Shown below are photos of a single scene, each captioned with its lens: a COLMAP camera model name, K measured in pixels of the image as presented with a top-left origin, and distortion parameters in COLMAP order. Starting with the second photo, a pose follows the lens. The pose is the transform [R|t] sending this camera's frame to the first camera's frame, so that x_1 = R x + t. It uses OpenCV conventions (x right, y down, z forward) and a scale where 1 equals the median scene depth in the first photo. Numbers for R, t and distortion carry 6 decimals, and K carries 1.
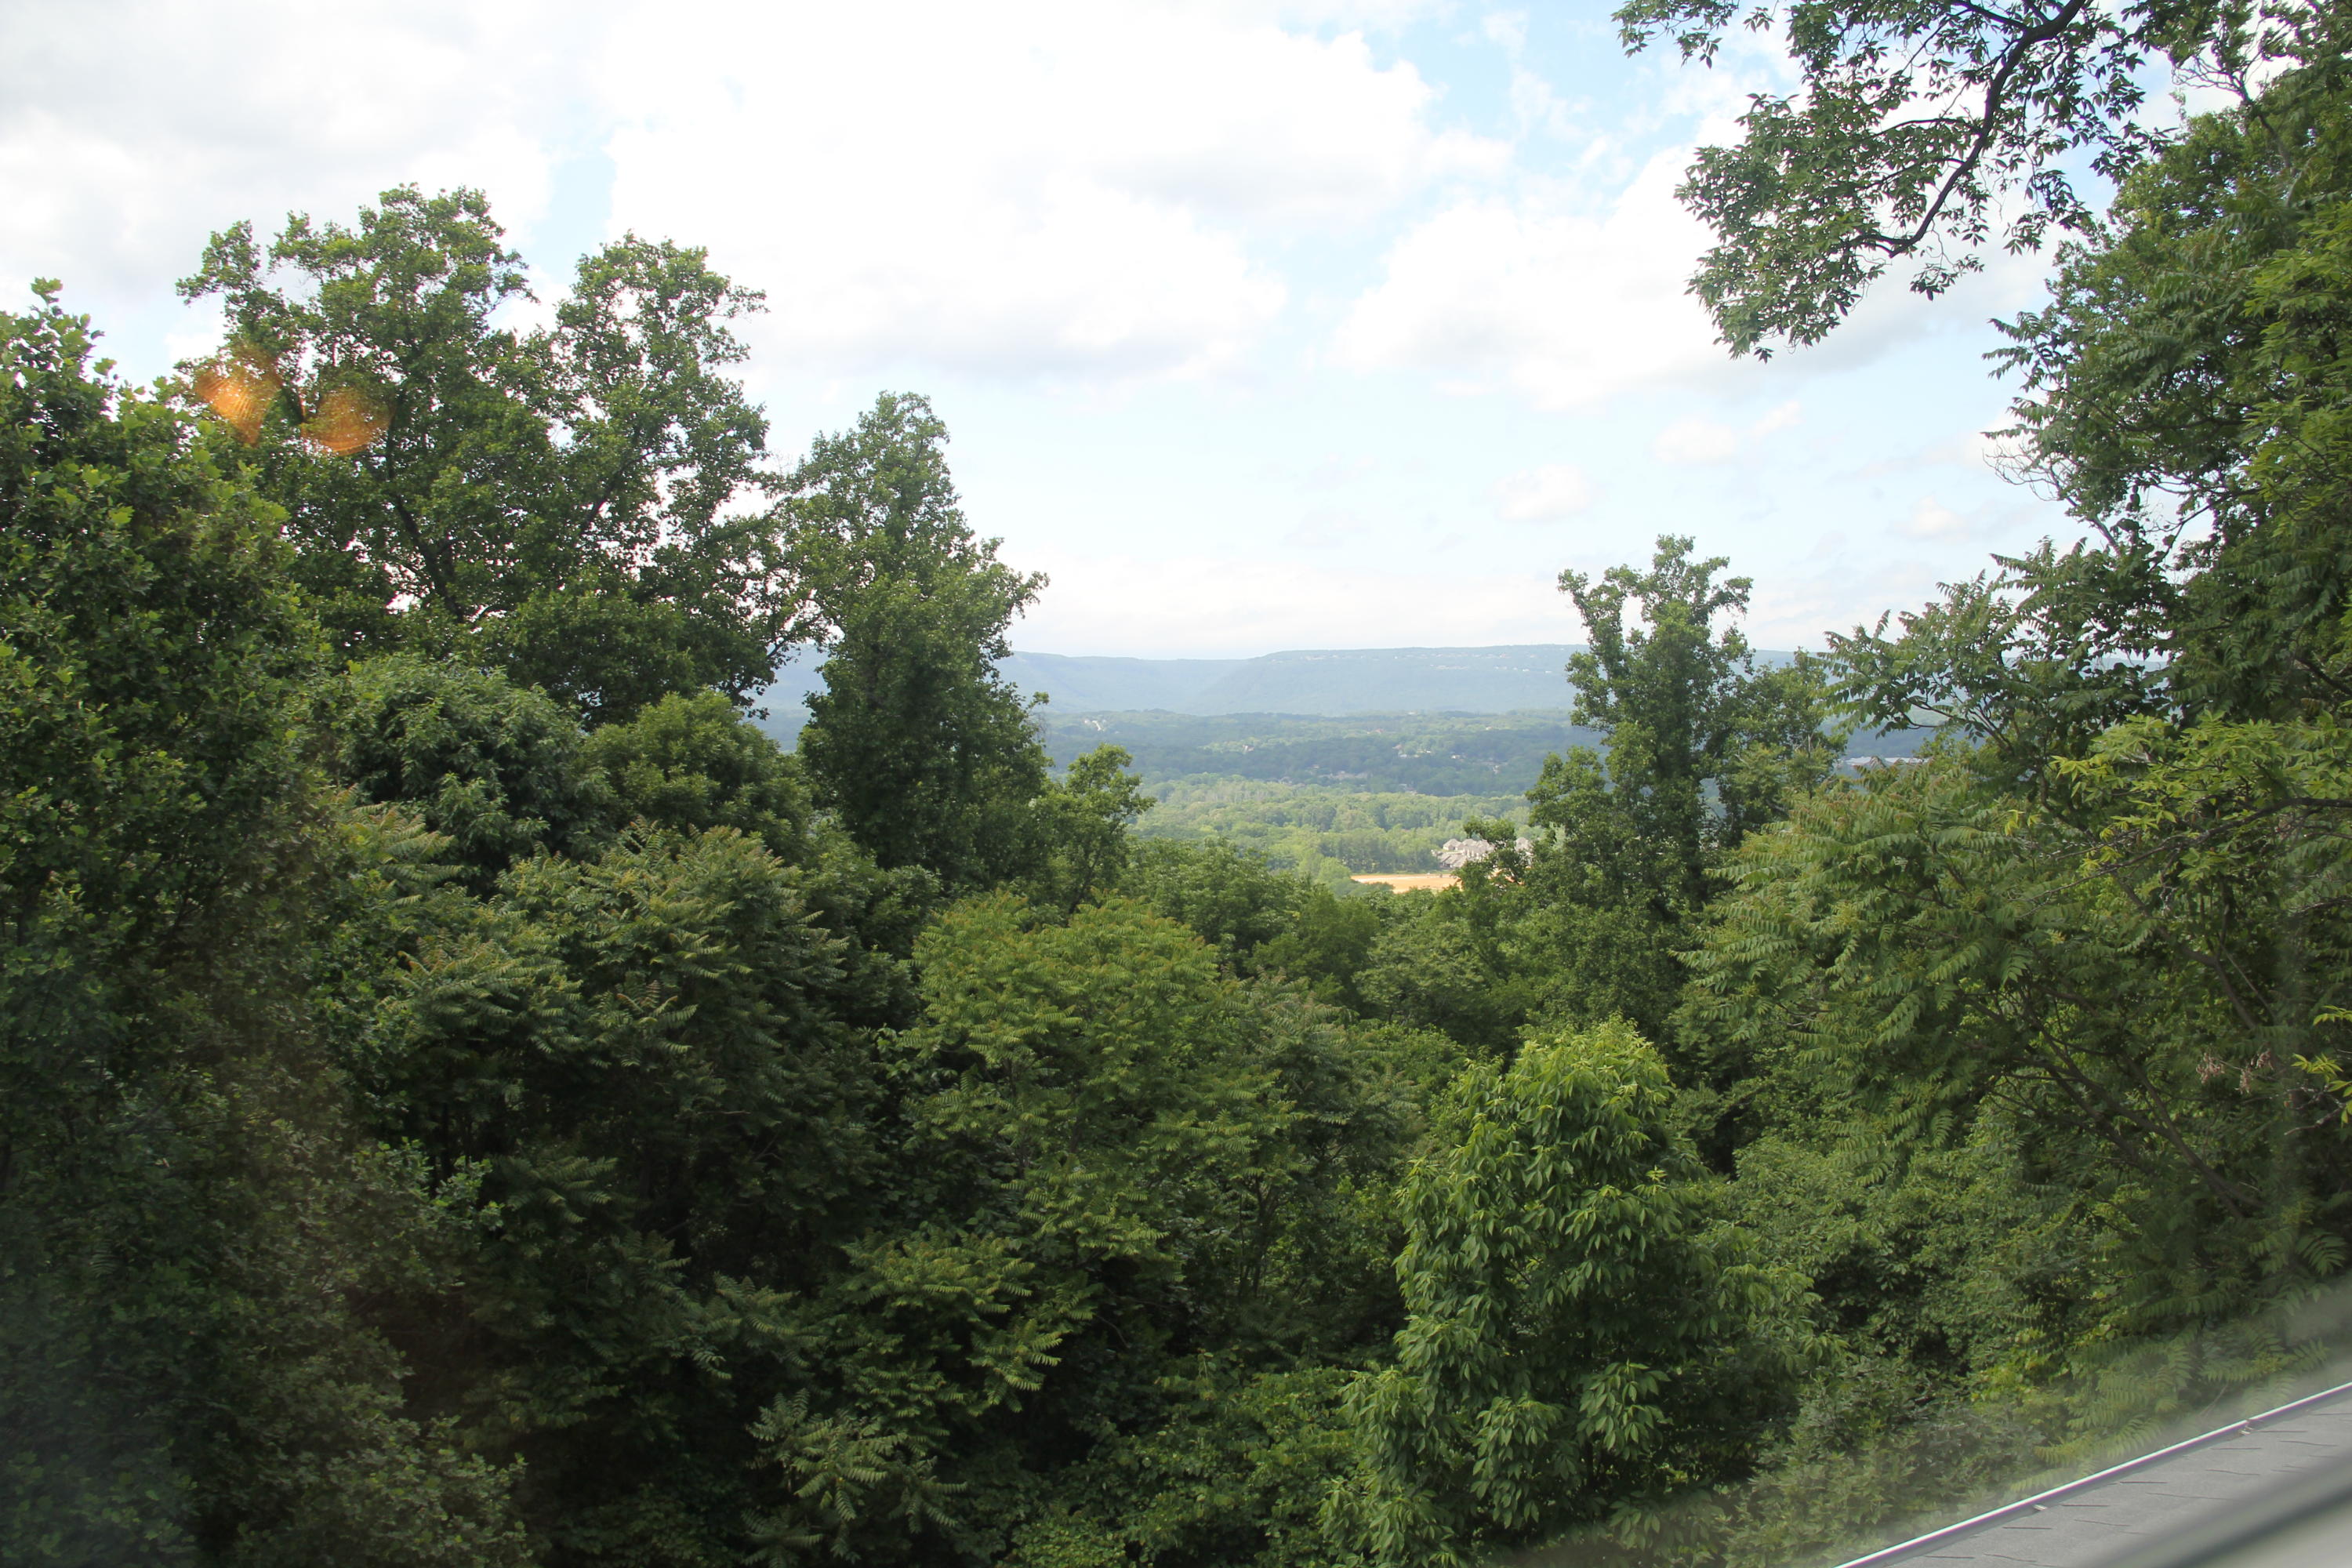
lens RADIAL K [[1942.7, 0, 1240.6], [0, 1942.7, 752.4], [0, 0, 1]] dist [-0.098962, 0.005105]
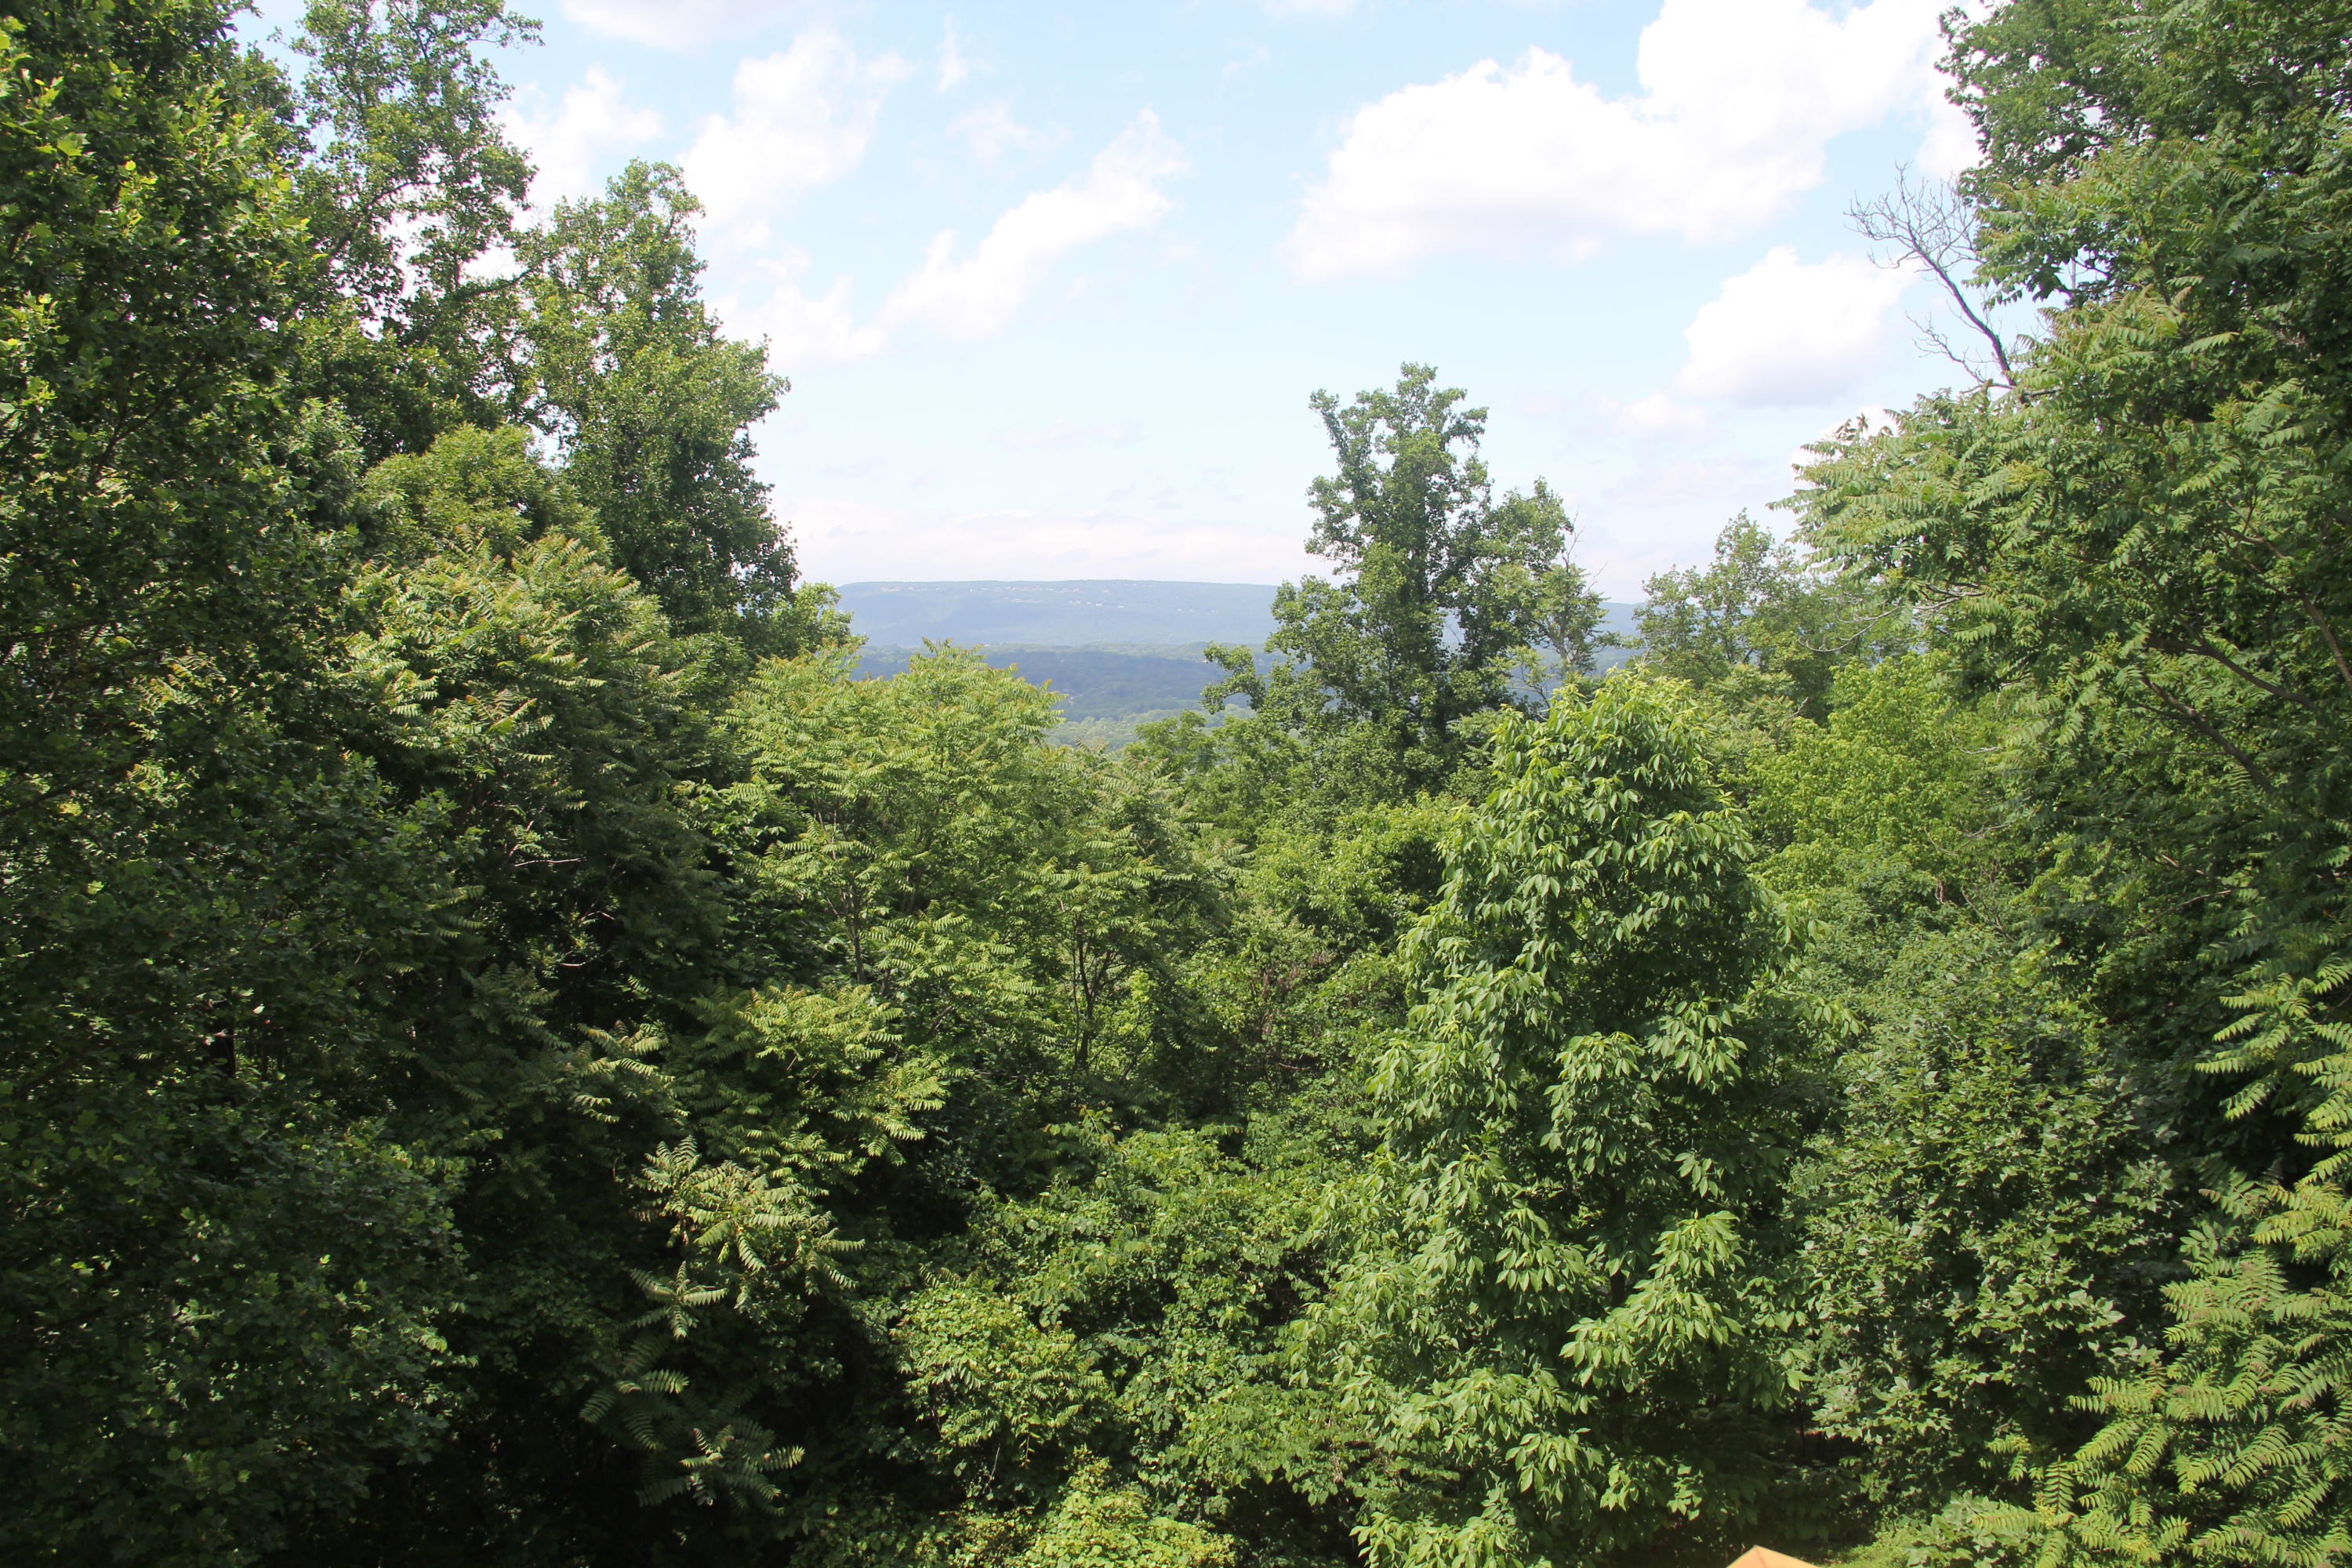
lens RADIAL K [[1942.7, 0, 1154.8], [0, 1942.7, 693.9], [0, 0, 1]] dist [-0.098962, 0.005105]
pose [[0.983335, 0.009491, 0.181553, -0.138649], [-0.009222, 0.999955, -0.002324, 0.096943], [-0.181567, 0.000611, 0.983378, 0.056547]]
